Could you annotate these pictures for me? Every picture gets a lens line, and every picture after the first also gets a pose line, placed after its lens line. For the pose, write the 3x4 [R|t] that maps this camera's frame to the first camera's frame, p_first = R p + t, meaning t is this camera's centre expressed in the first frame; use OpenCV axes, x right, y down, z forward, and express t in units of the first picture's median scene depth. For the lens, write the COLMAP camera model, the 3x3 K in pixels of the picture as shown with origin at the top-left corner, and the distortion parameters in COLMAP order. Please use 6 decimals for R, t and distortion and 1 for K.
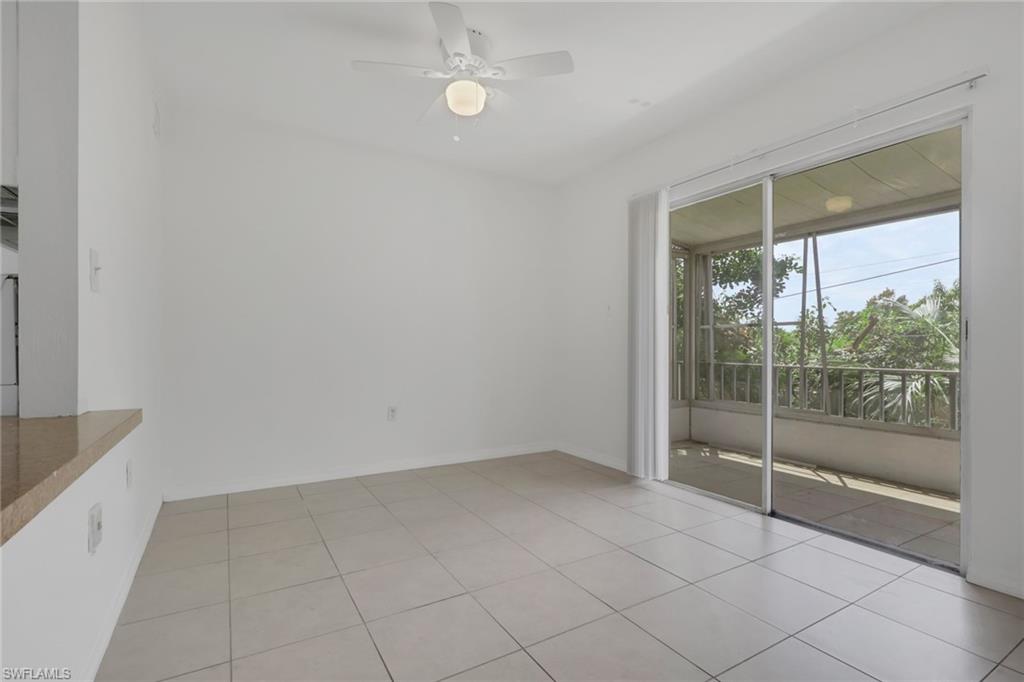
lens RADIAL K [[481.6, 0, 512.1], [0, 481.6, 343.7], [0, 0, 1]] dist [0.000398, 0.002022]
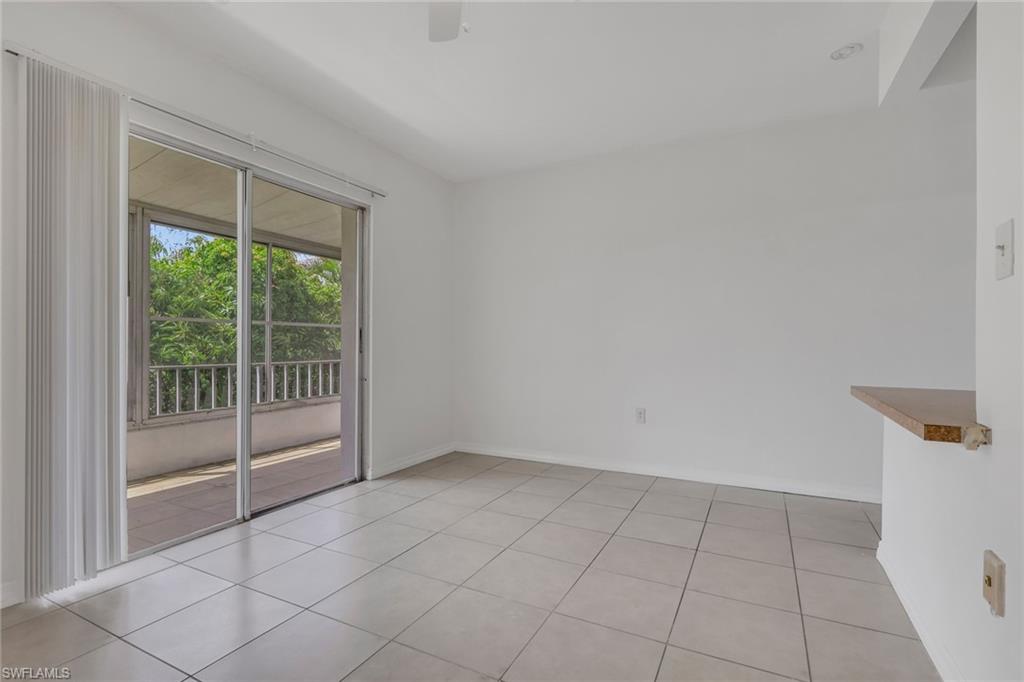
lens RADIAL K [[481.6, 0, 512.7], [0, 481.6, 344.1], [0, 0, 1]] dist [0.000398, 0.002022]
pose [[-0.529938, 0.004455, 0.848025, -0.526668], [0.004099, 0.999988, -0.002691, 0.022592], [-0.848027, 0.002050, -0.529950, 1.065625]]
